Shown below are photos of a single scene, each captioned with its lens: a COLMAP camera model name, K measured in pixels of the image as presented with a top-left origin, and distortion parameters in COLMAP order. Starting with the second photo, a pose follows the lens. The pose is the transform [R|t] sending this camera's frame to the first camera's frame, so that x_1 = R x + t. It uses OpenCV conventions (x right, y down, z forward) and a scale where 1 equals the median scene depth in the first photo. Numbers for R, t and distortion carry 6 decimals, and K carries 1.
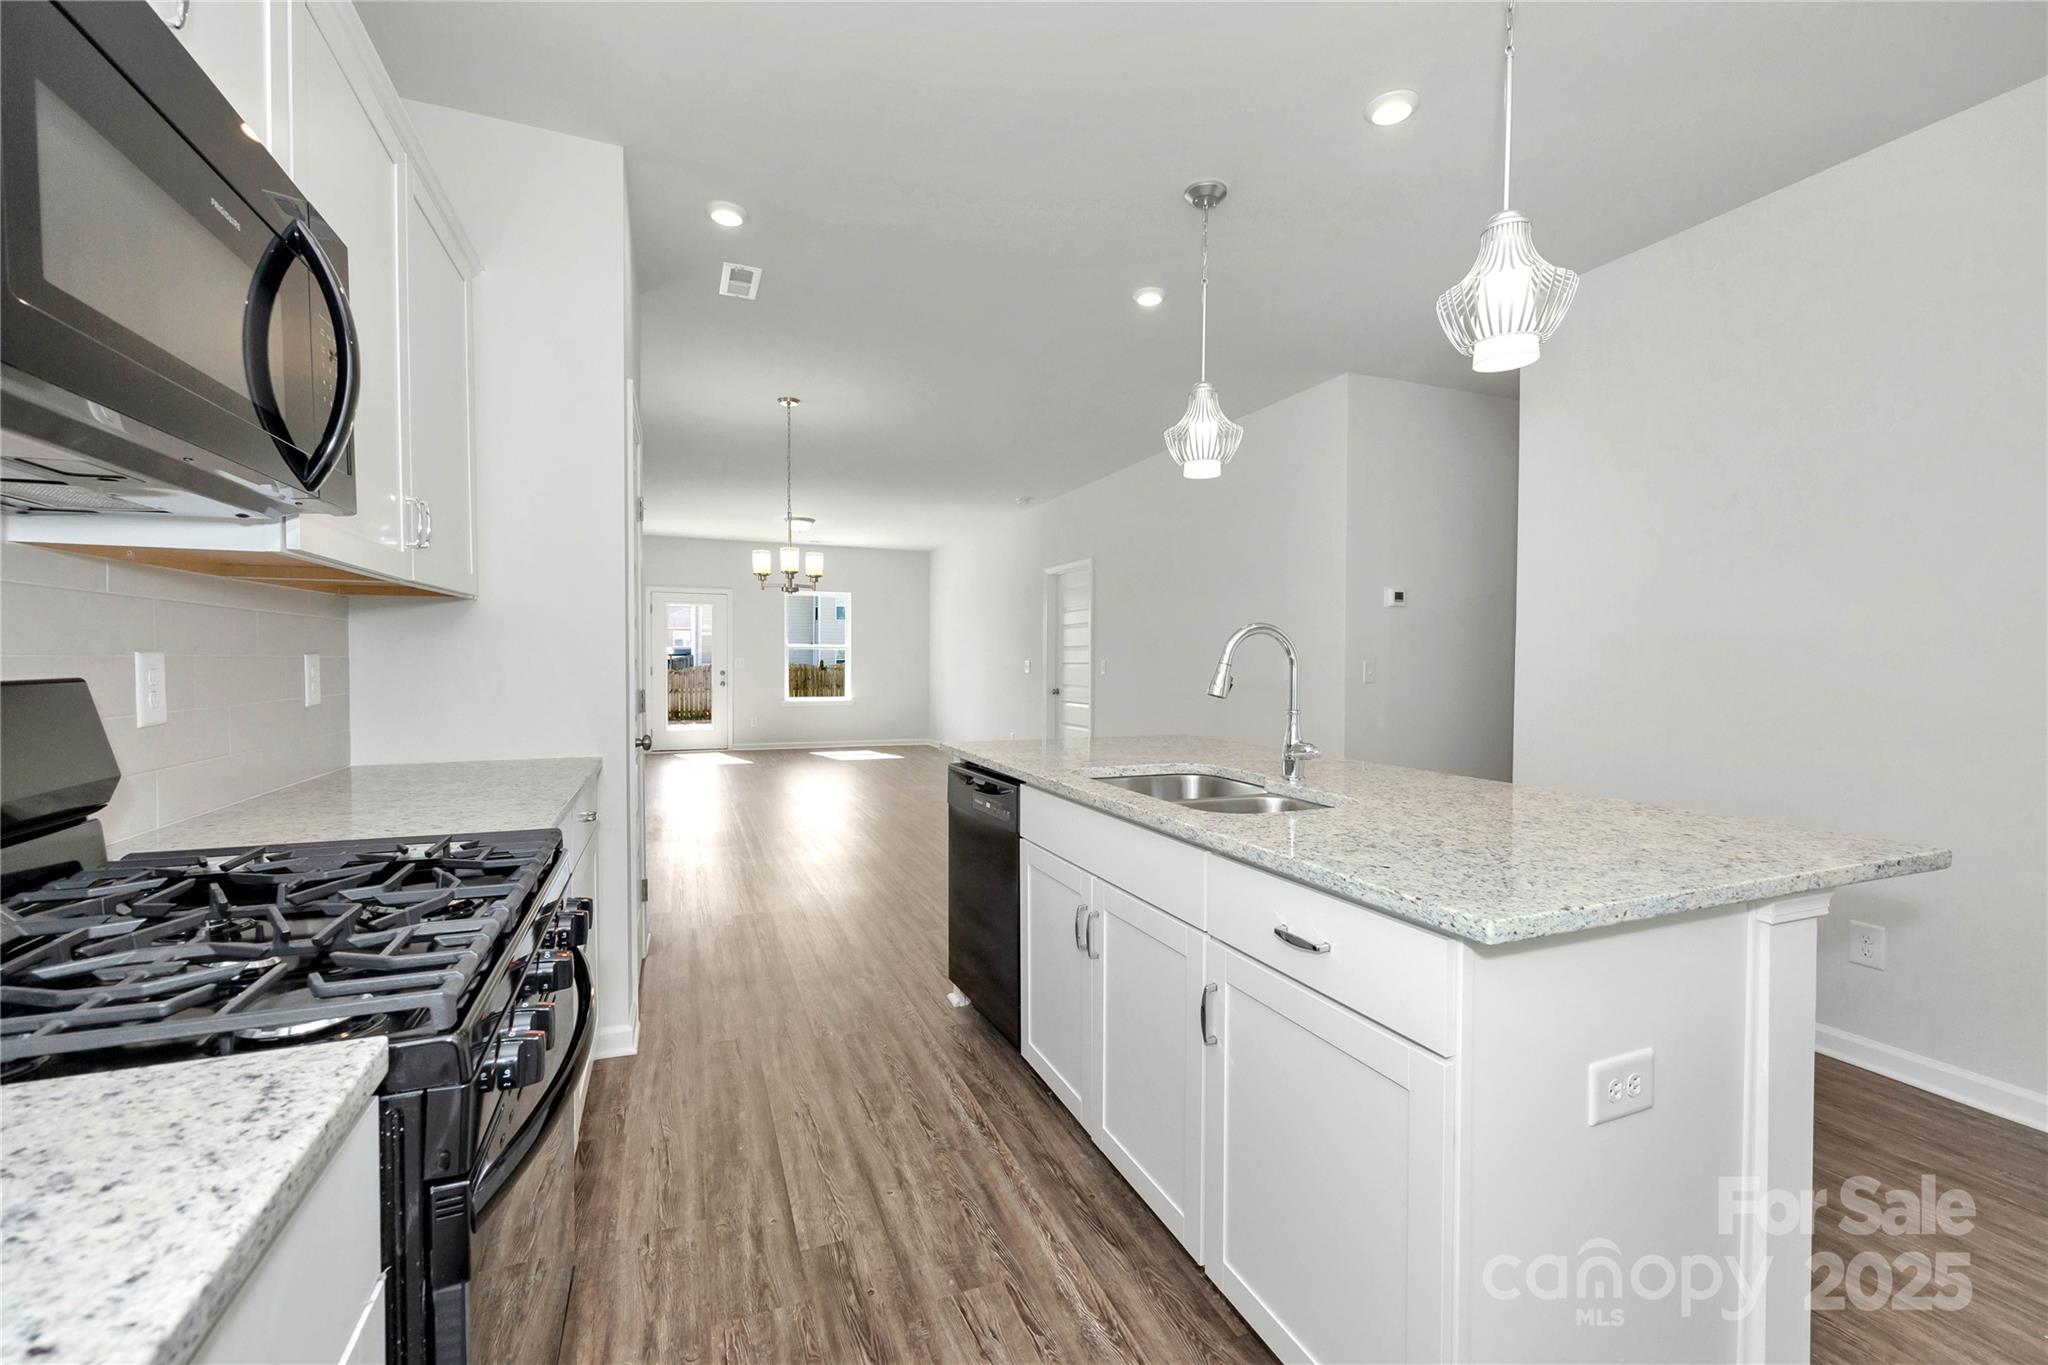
lens RADIAL K [[857.4, 0, 1024.0], [0, 857.4, 682.5], [0, 0, 1]] dist [0.003017, 0.000221]
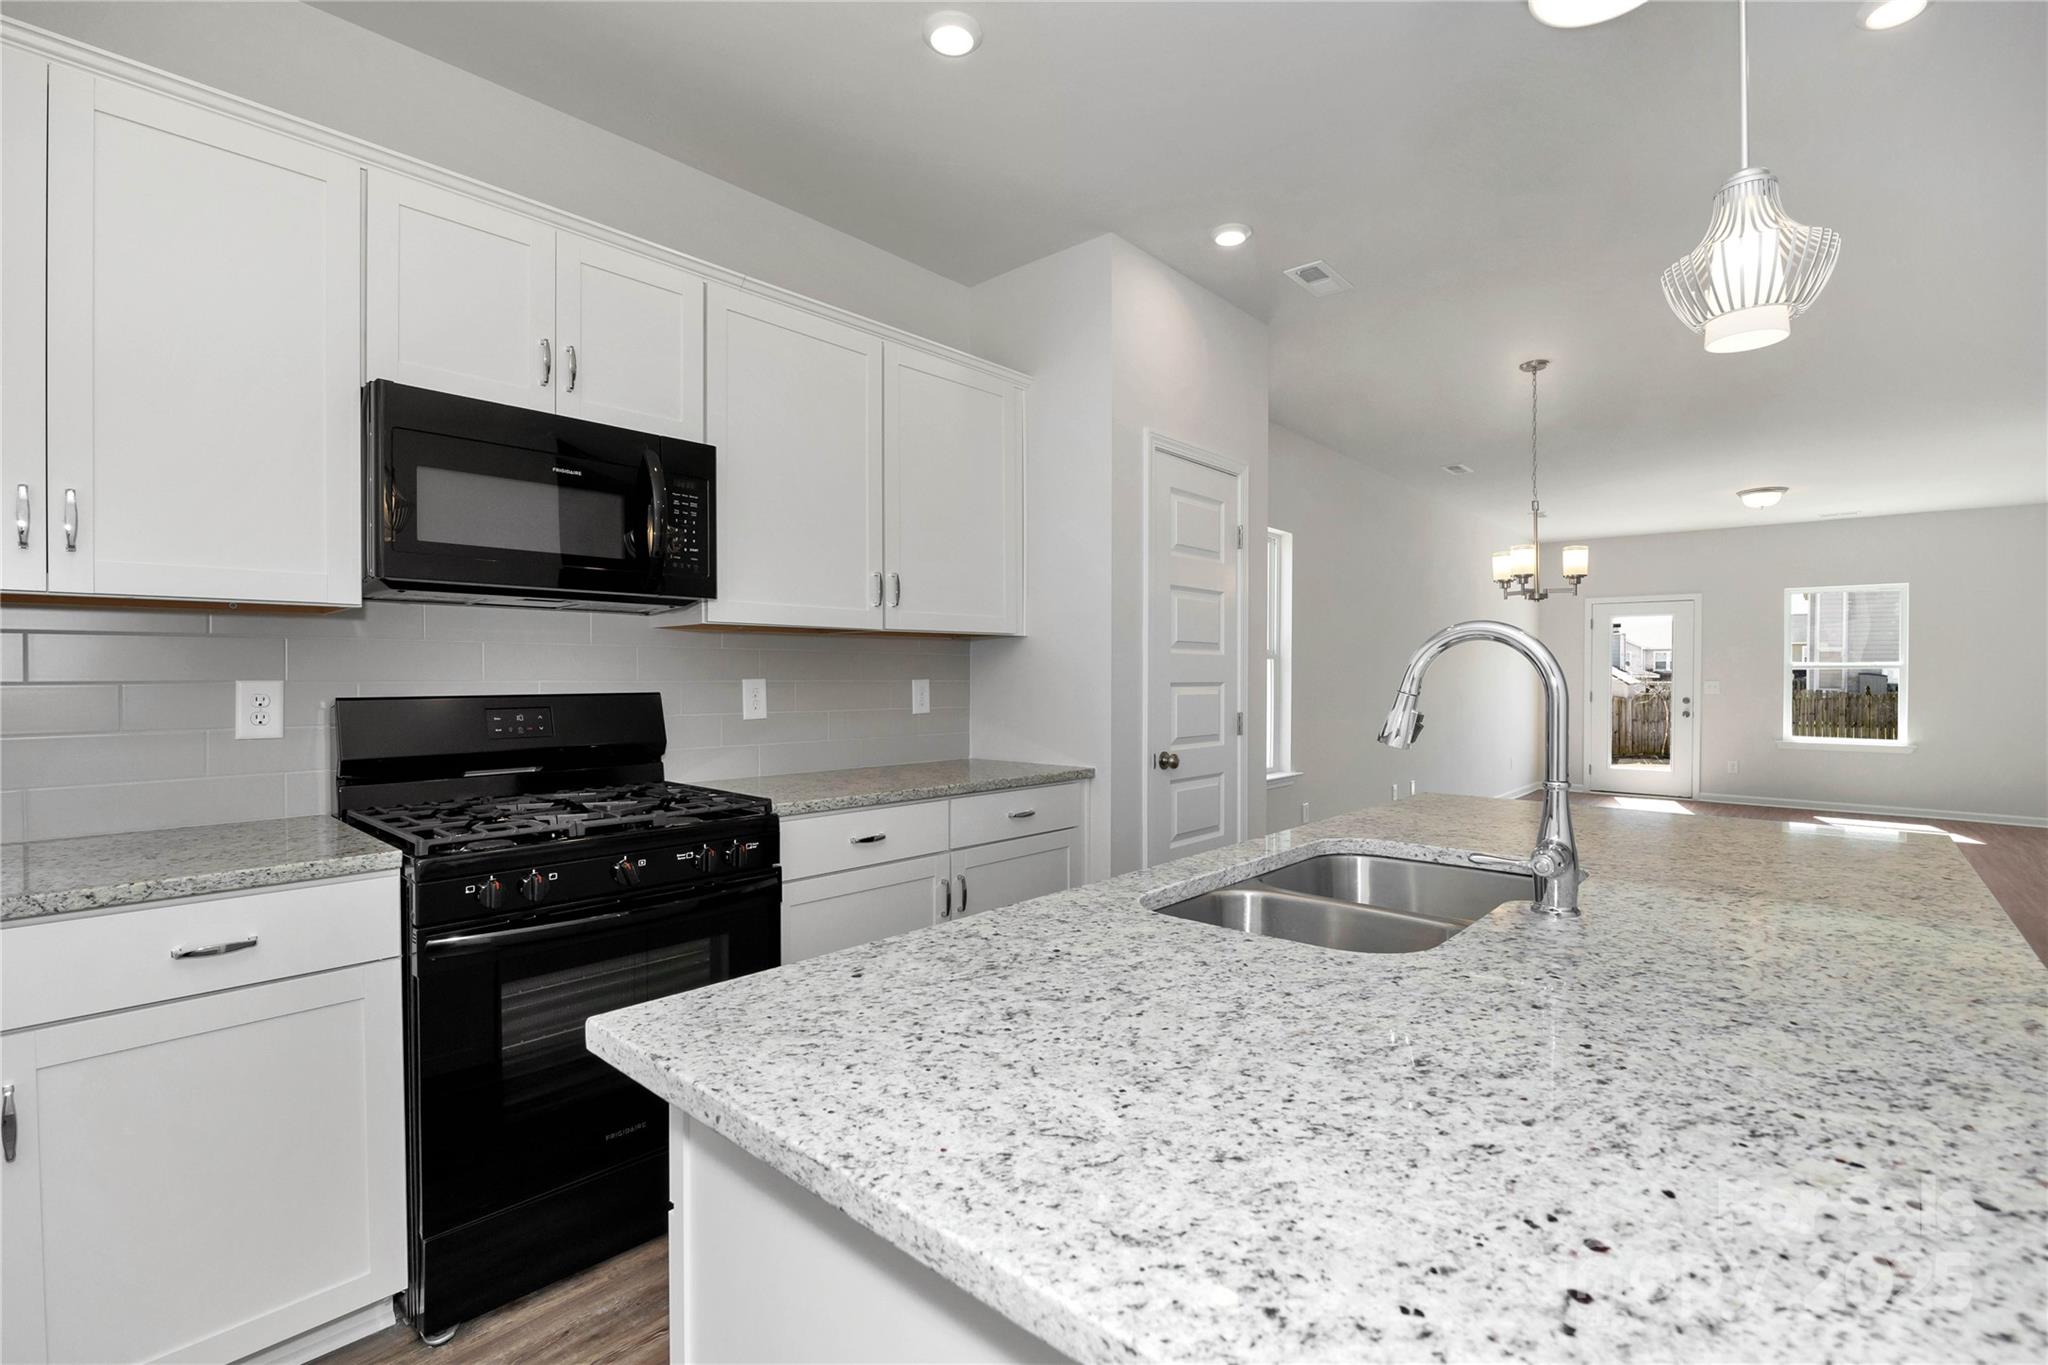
lens RADIAL K [[917.4, 0, 1022.3], [0, 917.4, 691.8], [0, 0, 1]] dist [-0.020599, 0.000635]
pose [[0.428888, 0.006780, -0.903332, 0.139399], [-0.023582, 0.999715, -0.003693, -0.001872], [0.903050, 0.022887, 0.428926, 0.093361]]
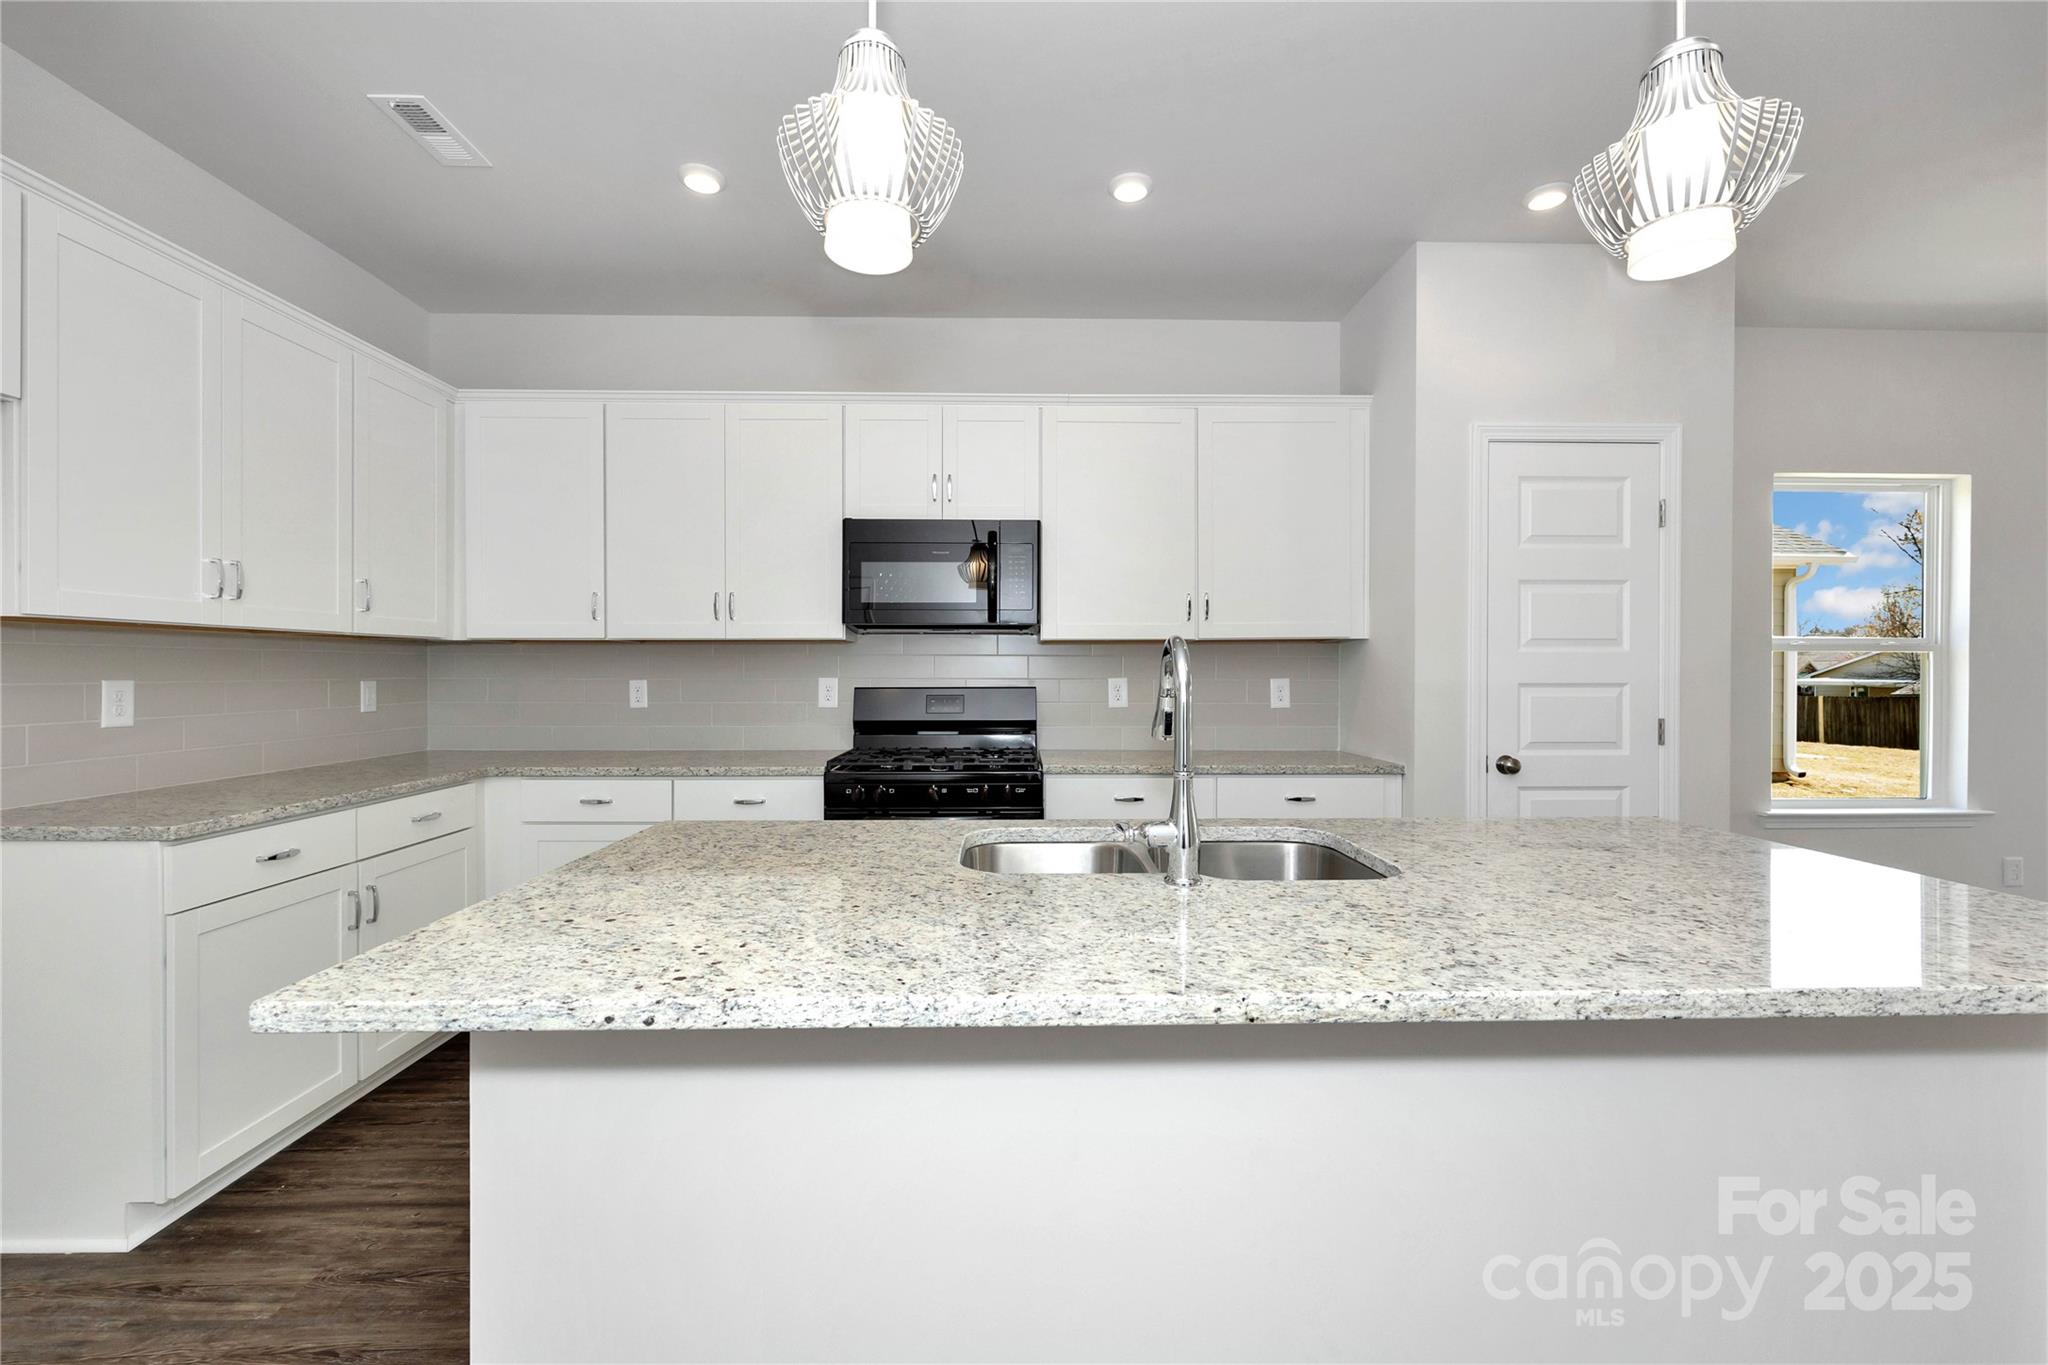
lens RADIAL K [[839.1, 0, 1024.0], [0, 839.1, 682.5], [0, 0, 1]] dist [-0.000084, -0.000024]
pose [[-0.355417, 0.003162, -0.934703, 0.188193], [-0.030869, 0.999409, 0.015118, -0.006781], [0.934198, 0.034226, -0.355109, 0.221491]]
